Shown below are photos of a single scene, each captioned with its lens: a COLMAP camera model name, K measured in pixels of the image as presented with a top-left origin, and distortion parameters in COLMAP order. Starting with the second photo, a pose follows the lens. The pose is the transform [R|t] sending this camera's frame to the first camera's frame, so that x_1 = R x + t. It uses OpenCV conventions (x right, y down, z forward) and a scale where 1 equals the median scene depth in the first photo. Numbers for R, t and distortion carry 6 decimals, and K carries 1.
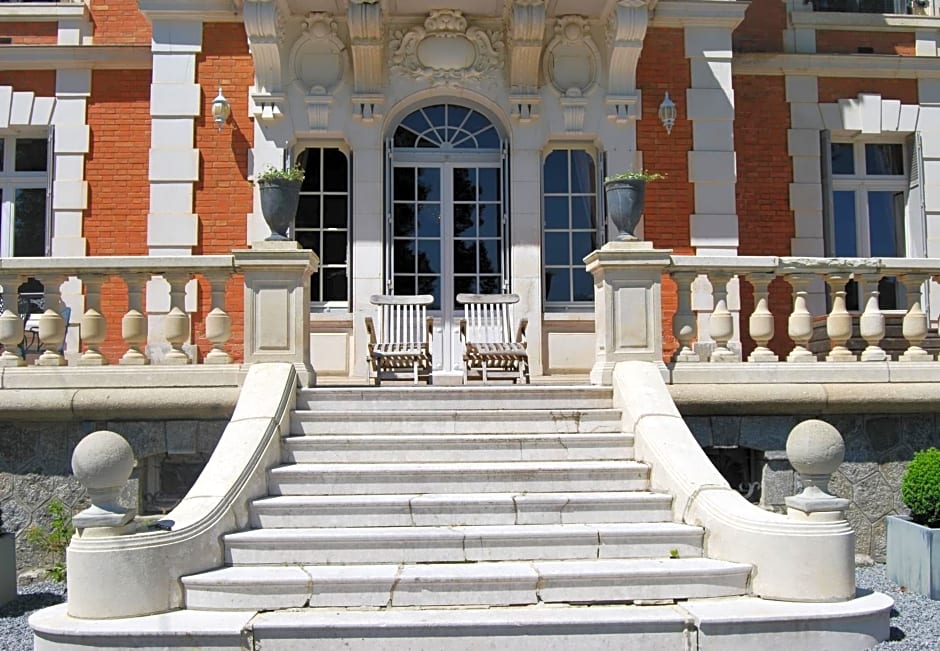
lens RADIAL K [[1007.0, 0, 471.6], [0, 1007.0, 327.3], [0, 0, 1]] dist [-0.055863, 0.000000]
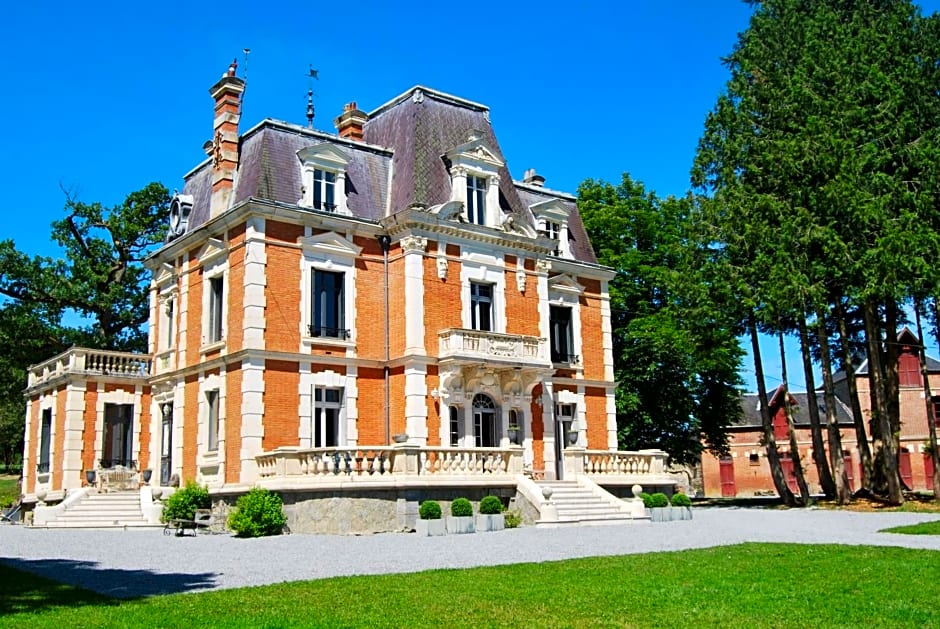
lens RADIAL K [[987.7, 0, 465.0], [0, 987.7, 314.8], [0, 0, 1]] dist [-0.081952, 0.000000]
pose [[0.808719, 0.102718, 0.579157, -1.733471], [-0.022936, 0.989392, -0.143450, -0.018212], [-0.587748, 0.102727, 0.802496, -1.367424]]
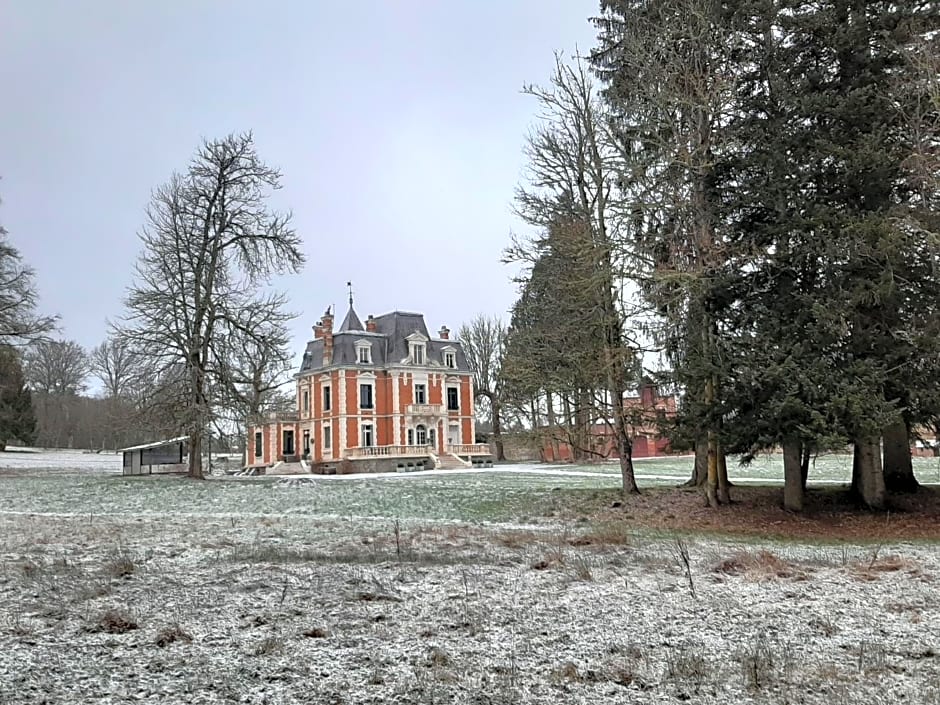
lens RADIAL K [[924.7, 0, 475.6], [0, 924.7, 346.1], [0, 0, 1]] dist [0.079730, 0.000000]
pose [[0.791620, 0.060798, 0.607982, -4.318672], [-0.008058, 0.995989, -0.089107, -0.173680], [-0.610961, 0.065640, 0.788935, -5.400164]]
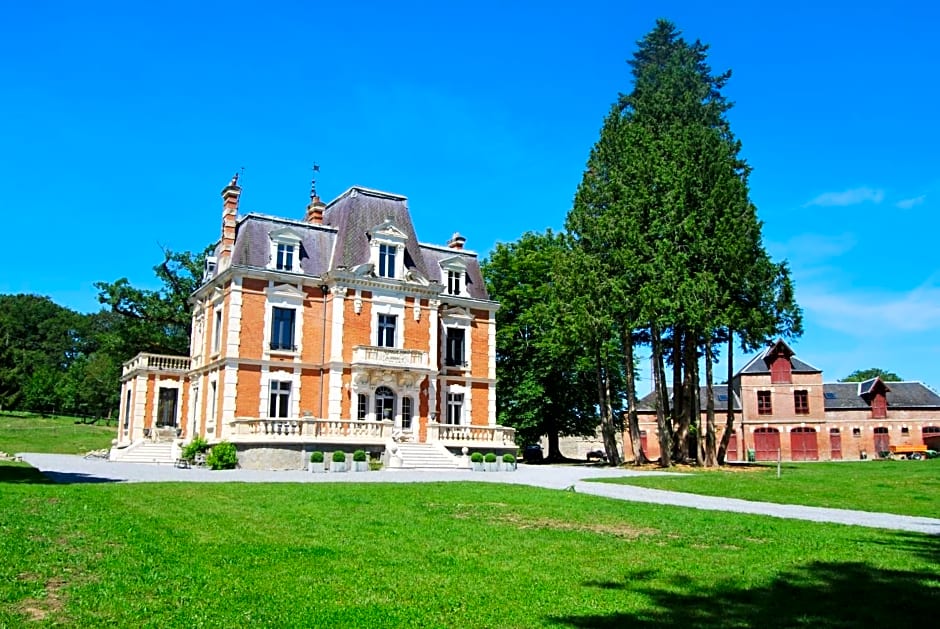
lens RADIAL K [[805.3, 0, 465.3], [0, 805.3, 315.7], [0, 0, 1]] dist [-0.097096, -0.006850]
pose [[0.871216, 0.106707, 0.479162, -1.475241], [-0.047765, 0.989884, -0.133596, -0.051360], [-0.488570, 0.093503, 0.867500, -2.443104]]
